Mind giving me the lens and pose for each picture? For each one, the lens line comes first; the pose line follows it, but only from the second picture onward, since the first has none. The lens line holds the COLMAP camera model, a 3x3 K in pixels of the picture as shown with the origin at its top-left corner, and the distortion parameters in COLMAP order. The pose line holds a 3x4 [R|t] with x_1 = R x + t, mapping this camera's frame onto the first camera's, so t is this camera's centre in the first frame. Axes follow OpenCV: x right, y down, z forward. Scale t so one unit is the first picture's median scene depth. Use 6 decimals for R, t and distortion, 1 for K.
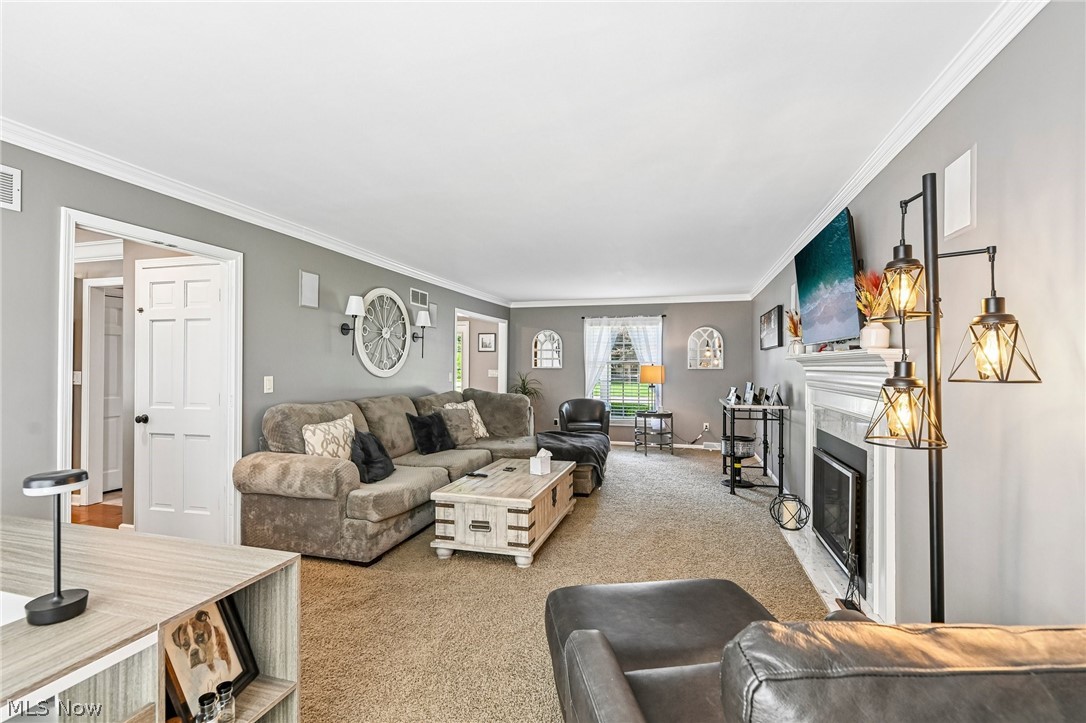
lens RADIAL K [[488.4, 0, 547.8], [0, 488.4, 362.9], [0, 0, 1]] dist [-0.000520, 0.000212]
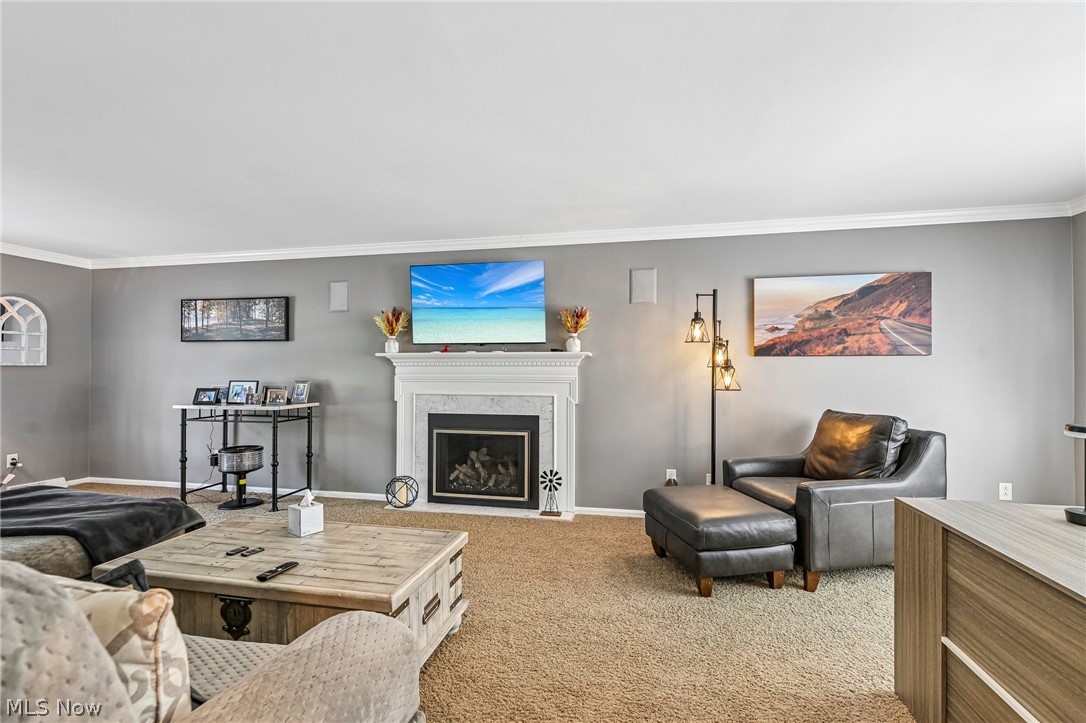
lens RADIAL K [[488.4, 0, 548.2], [0, 488.4, 361.5], [0, 0, 1]] dist [-0.000520, 0.000212]
pose [[-0.085623, 0.000002, 0.996328, -0.474648], [-0.009807, 0.999952, -0.000845, 0.003608], [-0.996279, -0.009844, -0.085618, 0.566769]]
